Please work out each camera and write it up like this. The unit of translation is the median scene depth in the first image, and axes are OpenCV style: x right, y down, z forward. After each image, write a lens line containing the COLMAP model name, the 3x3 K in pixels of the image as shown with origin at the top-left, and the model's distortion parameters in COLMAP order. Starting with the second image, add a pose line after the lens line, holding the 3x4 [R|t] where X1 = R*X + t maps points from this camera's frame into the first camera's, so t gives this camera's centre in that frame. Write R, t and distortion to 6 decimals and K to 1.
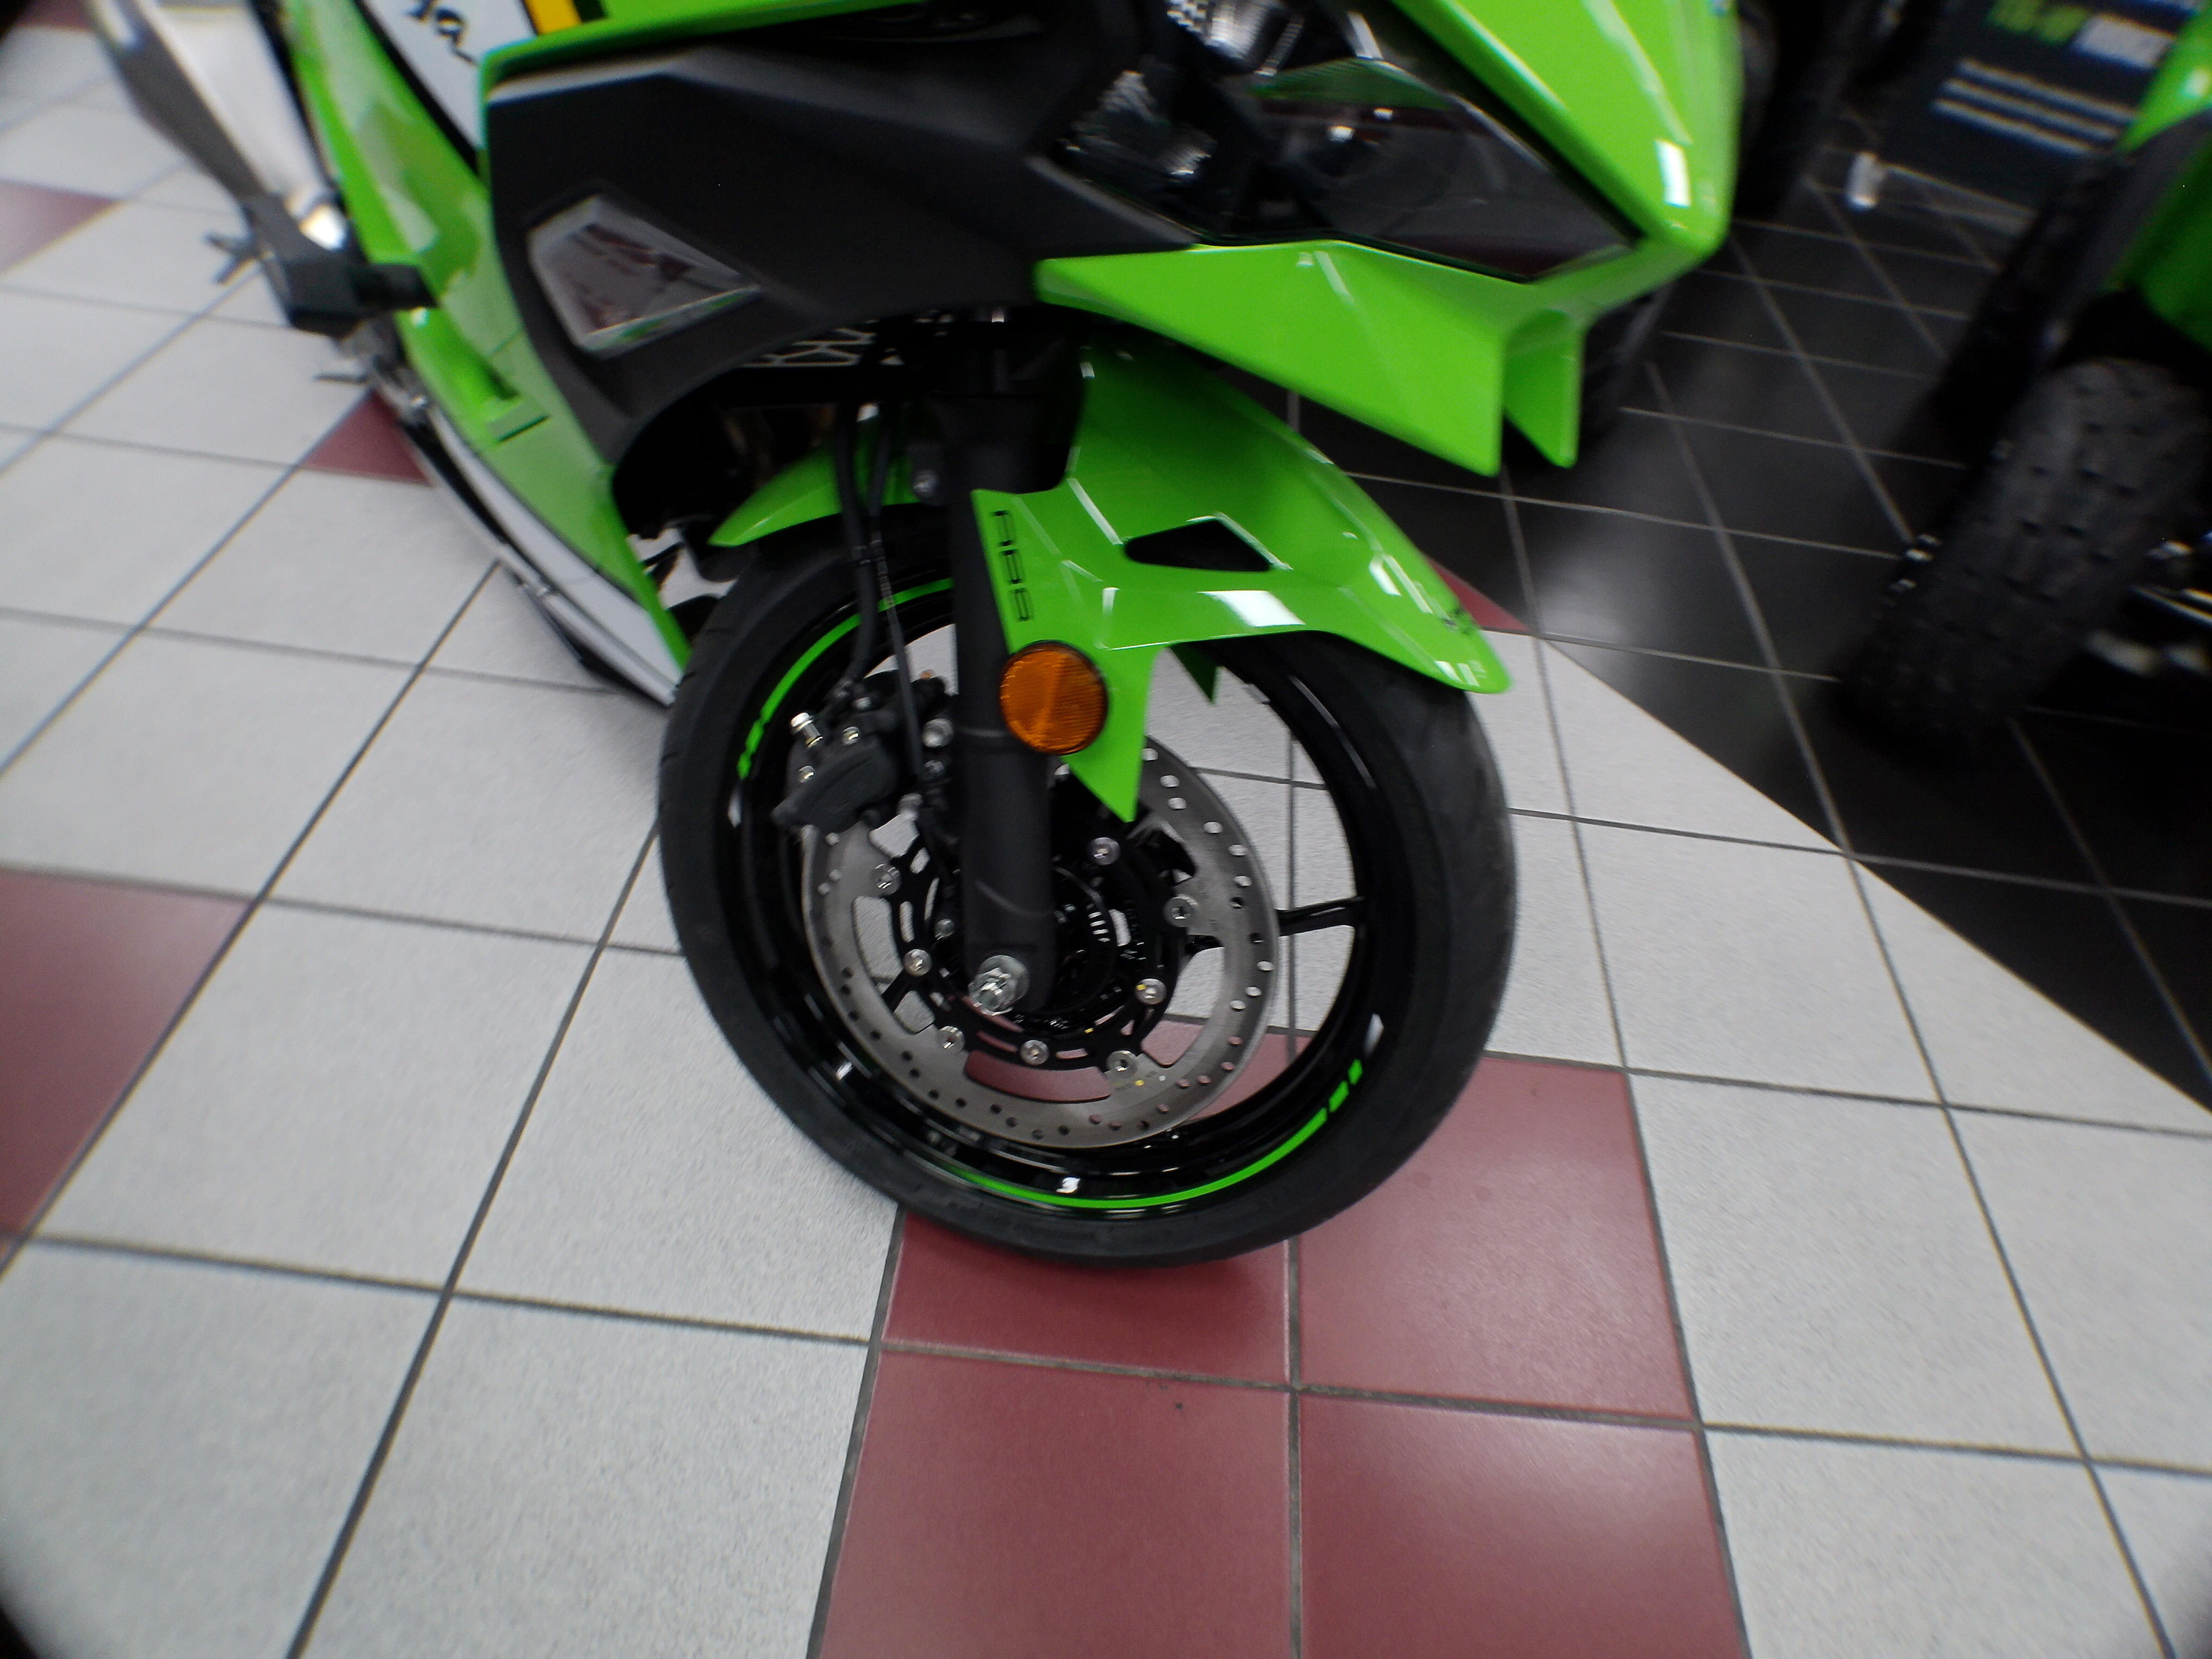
lens RADIAL K [[1227.1, 0, 1106.0], [0, 1227.1, 829.5], [0, 0, 1]] dist [0.005924, 0.001817]
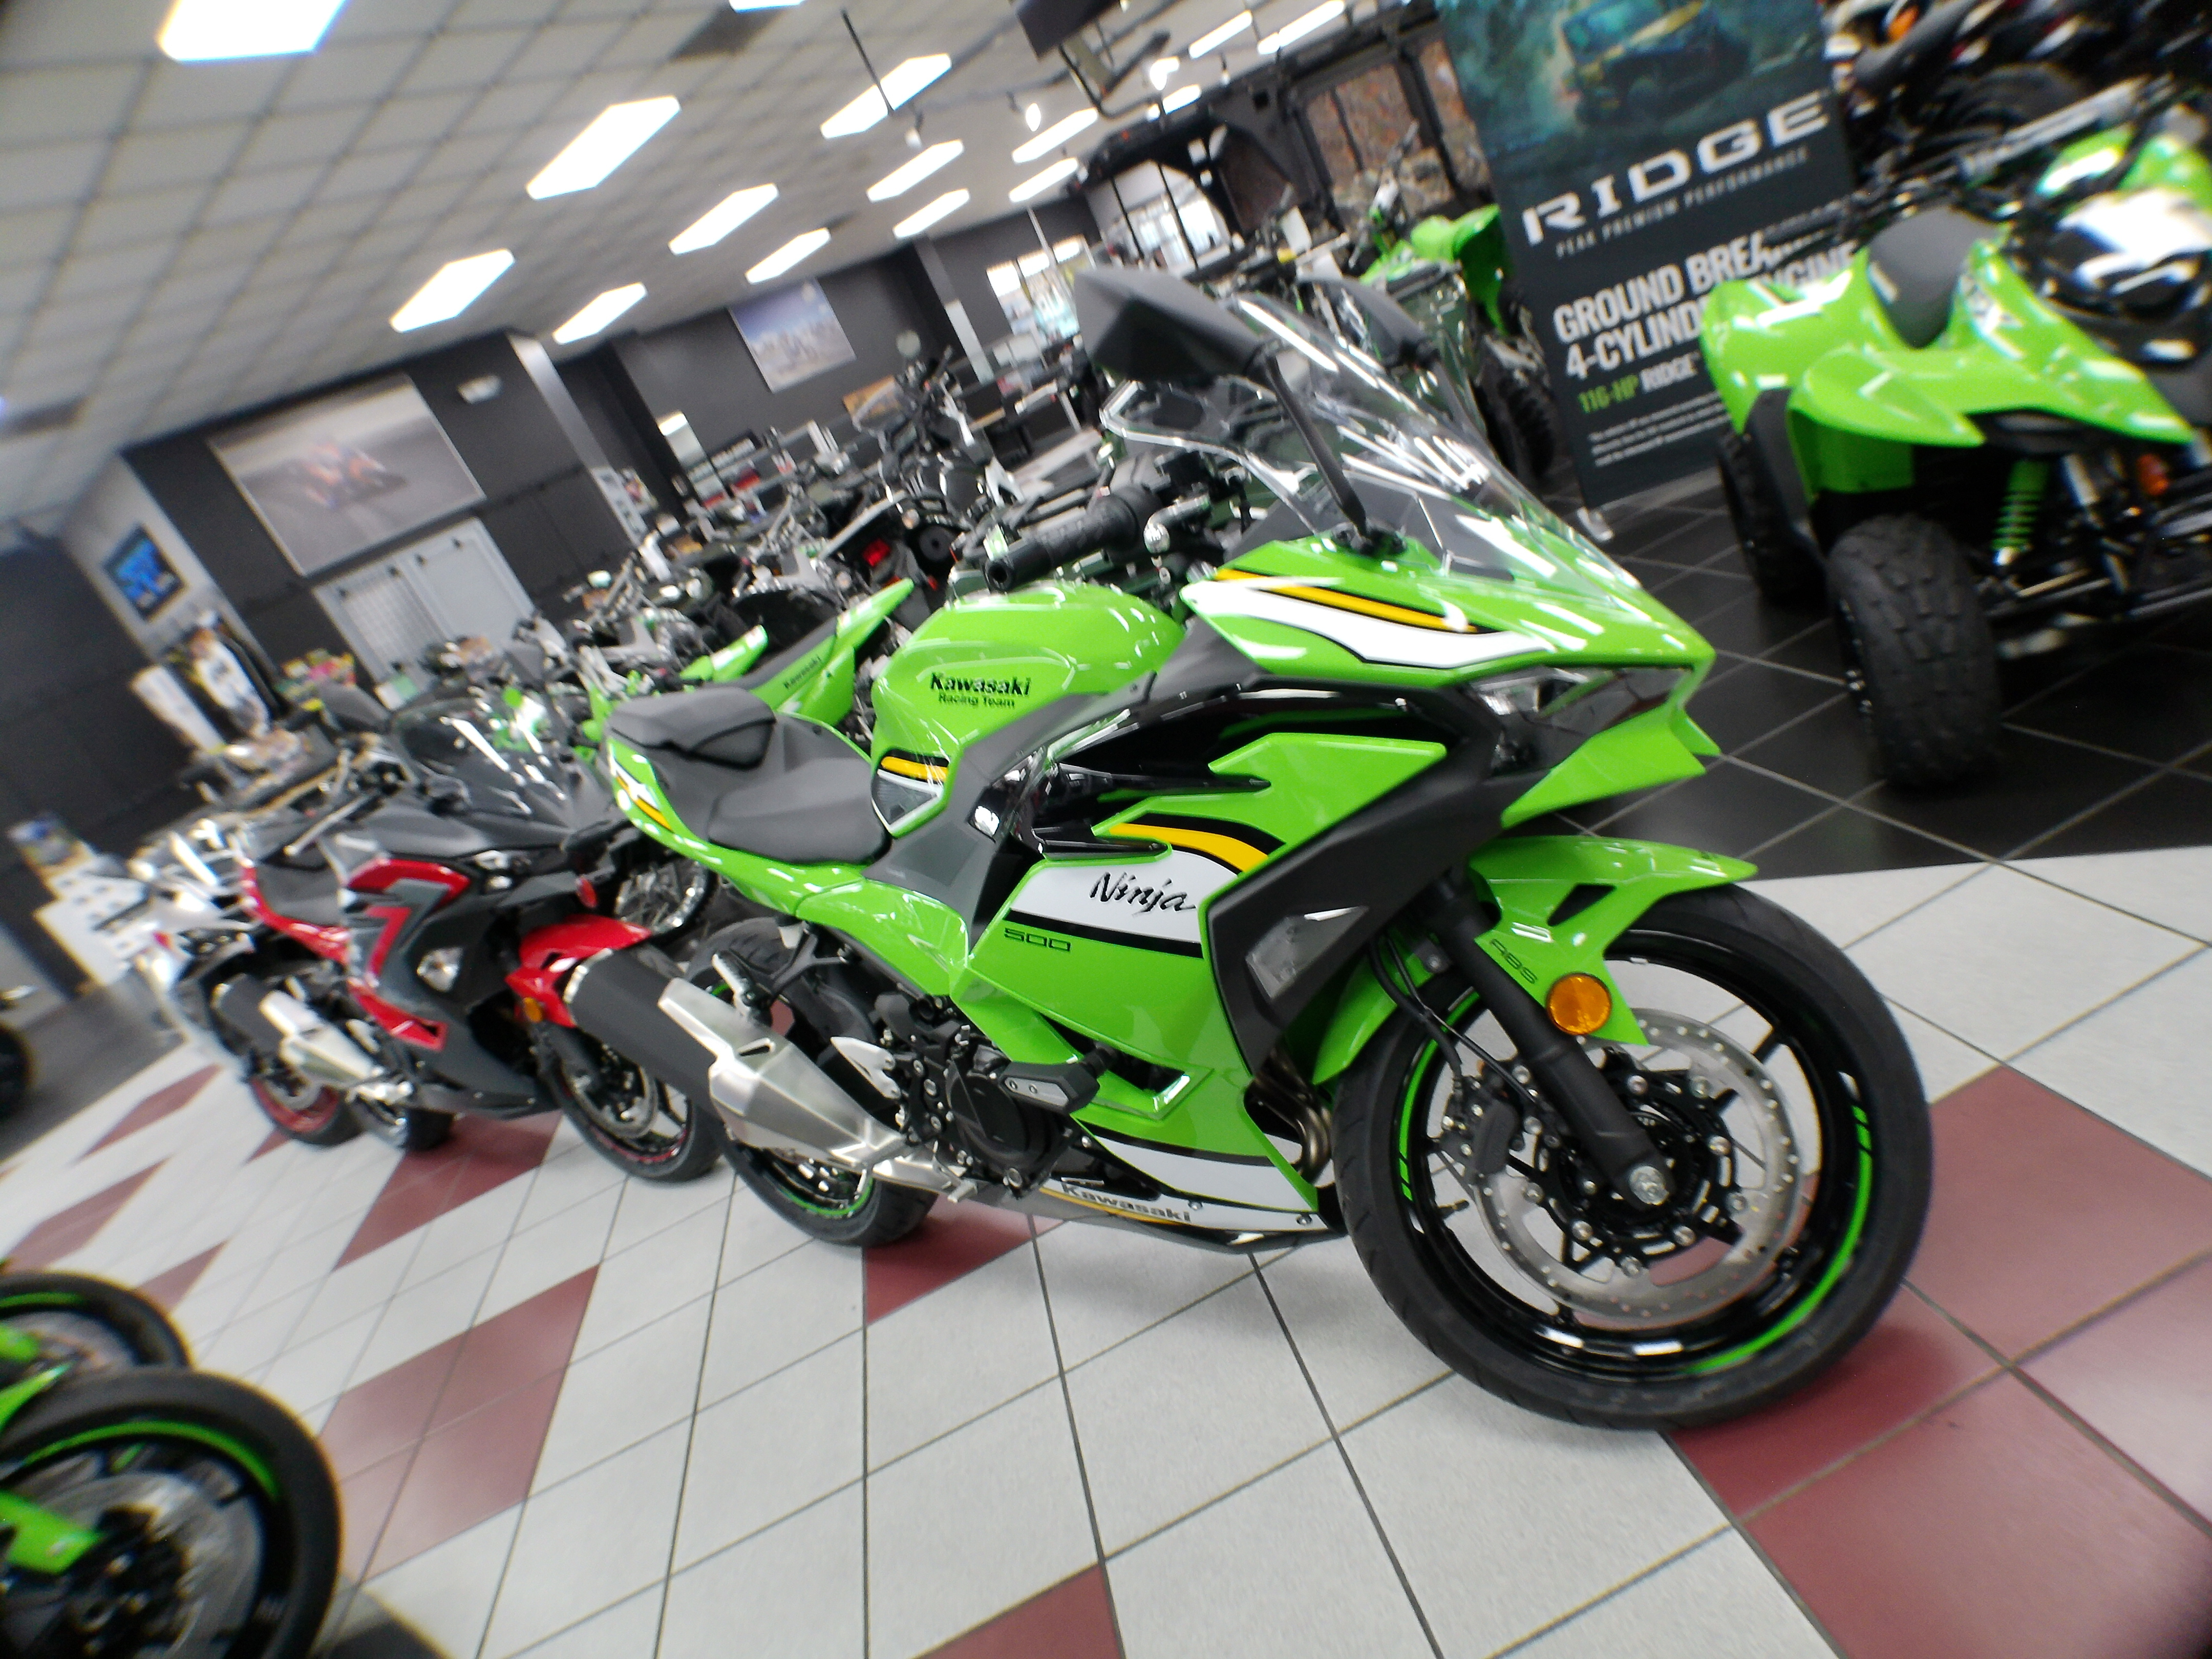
lens RADIAL K [[1191.5, 0, 1133.8], [0, 1191.5, 836.4], [0, 0, 1]] dist [-0.033993, 0.000817]
pose [[0.821818, -0.565404, 0.070244, -0.461305], [0.532358, 0.718096, -0.448255, 0.123079], [0.203004, 0.405779, 0.891141, -0.656019]]
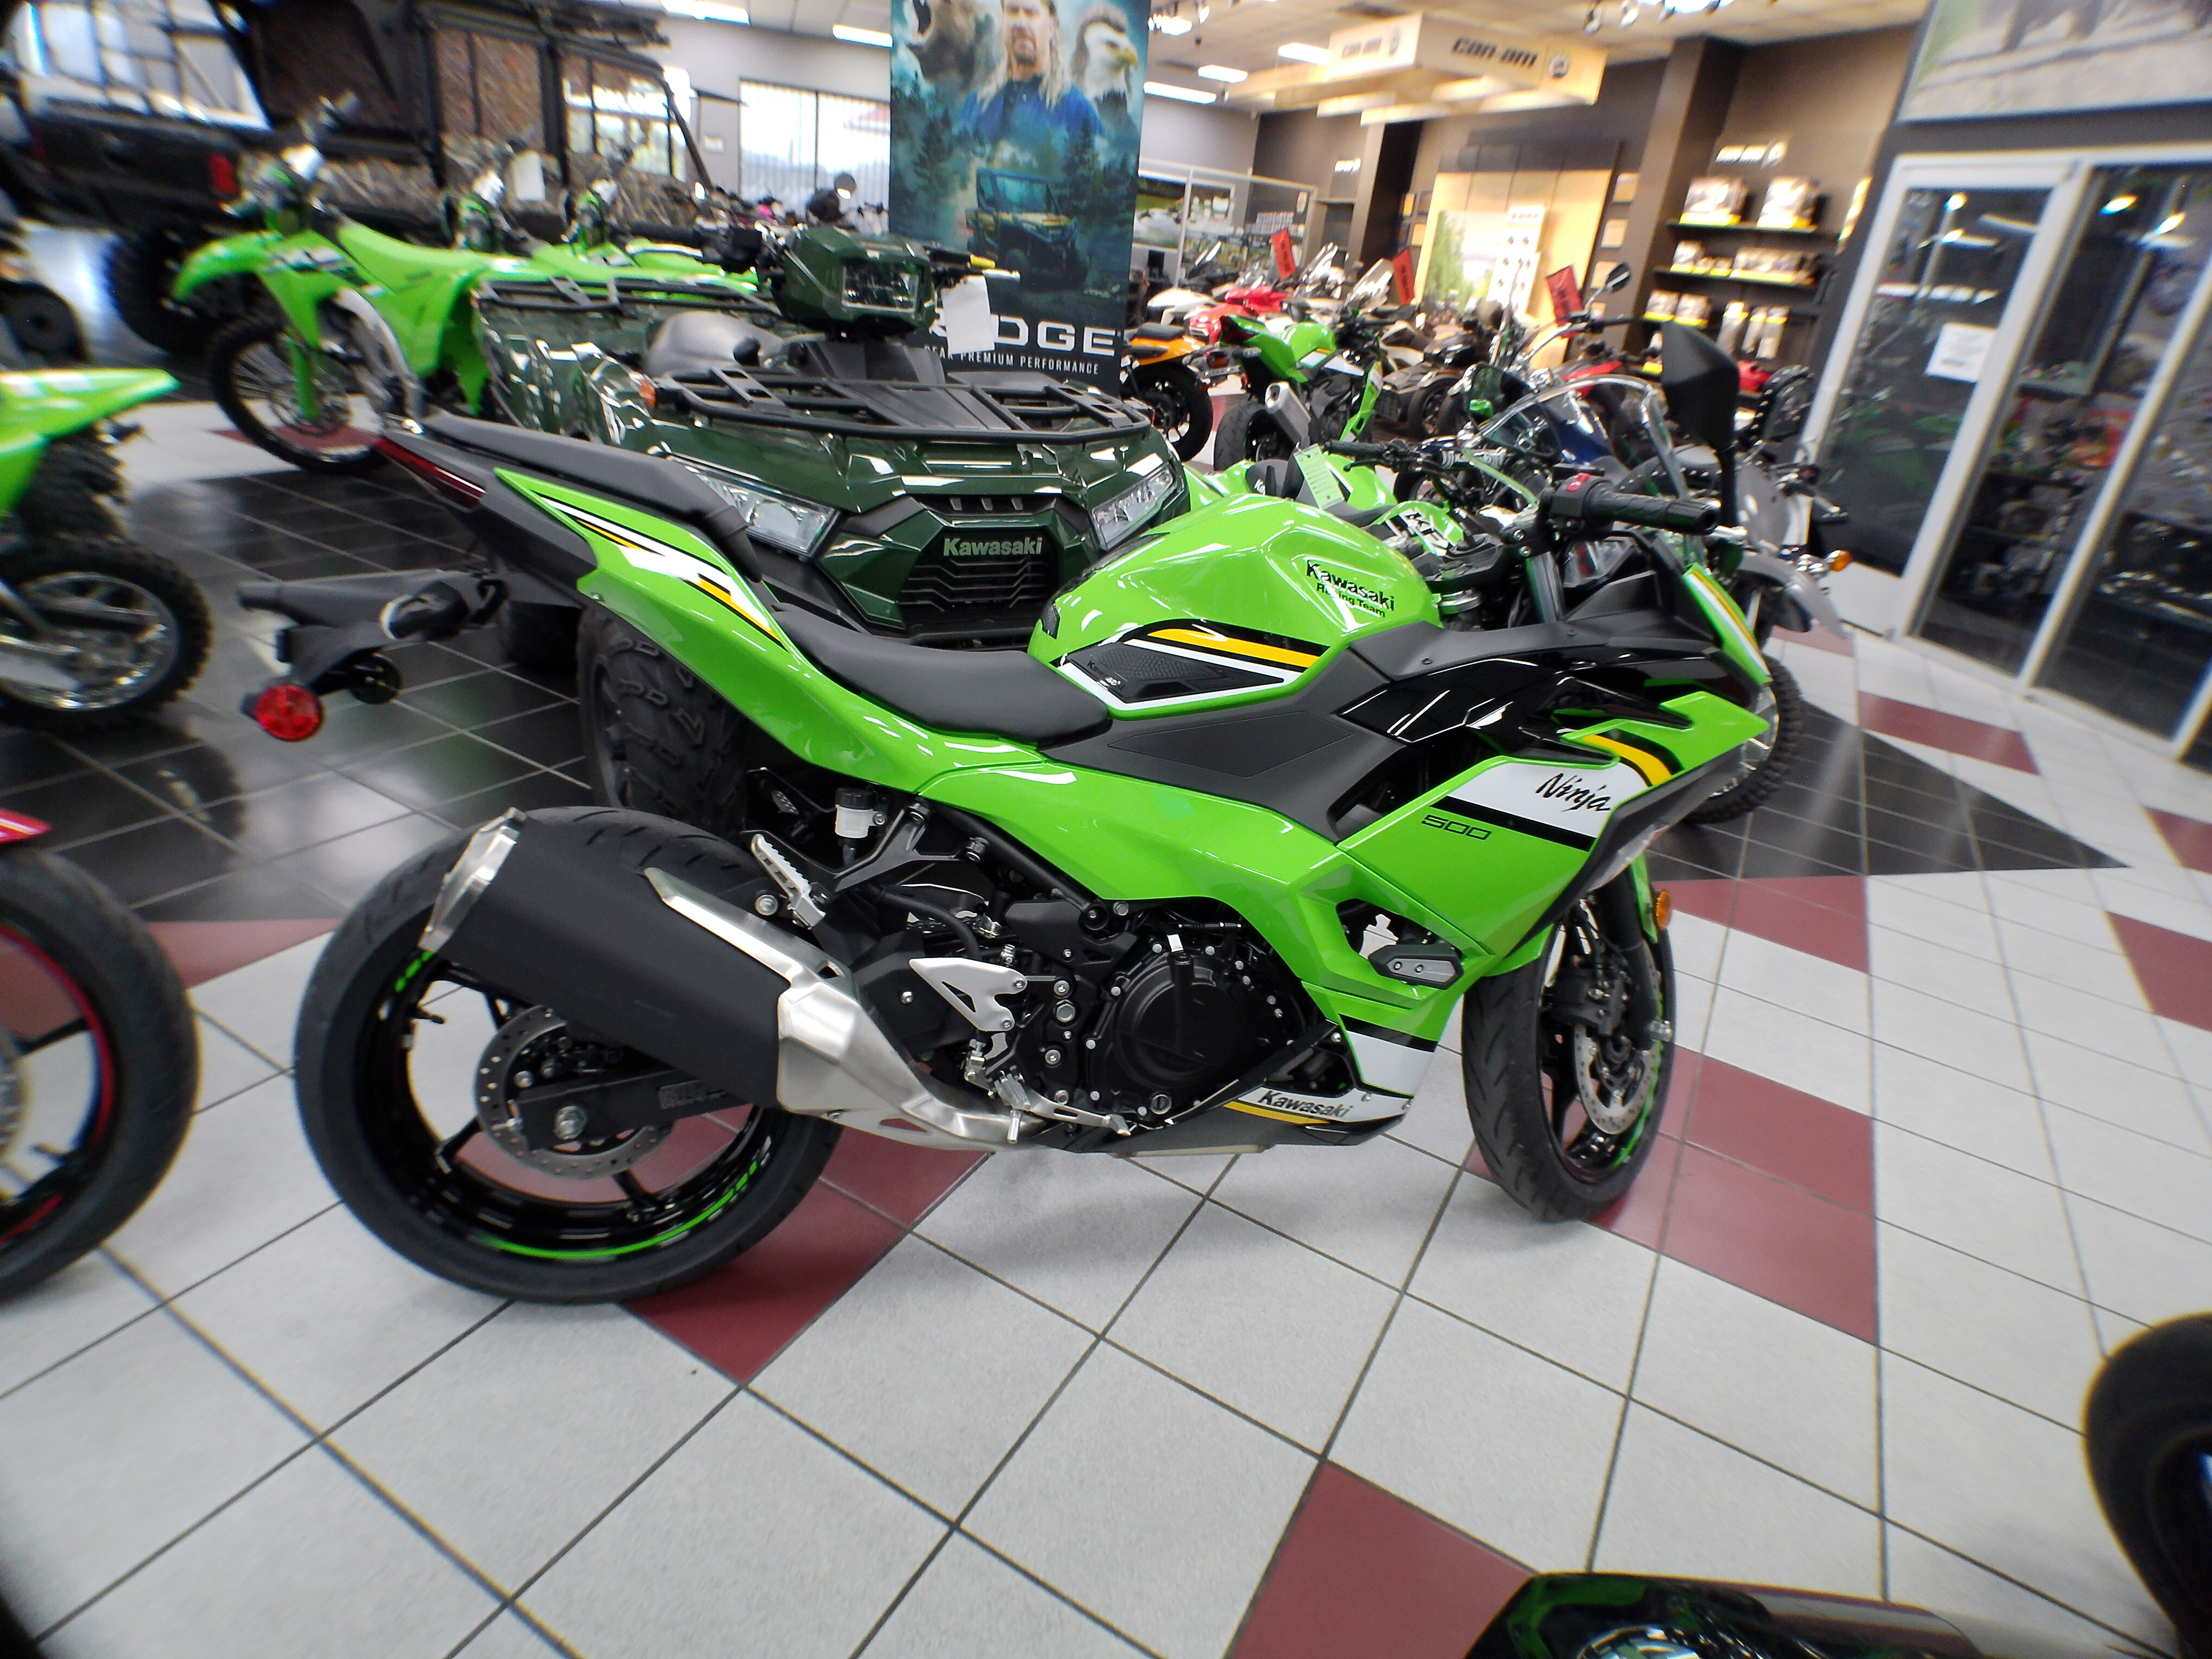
lens RADIAL K [[1187.0, 0, 1133.1], [0, 1187.0, 845.2], [0, 0, 1]] dist [-0.031867, -0.002666]
pose [[0.441063, -0.454479, 0.773894, -2.124104], [0.624276, 0.774872, 0.099262, -1.023001], [-0.644781, 0.439342, 0.625488, 0.027380]]
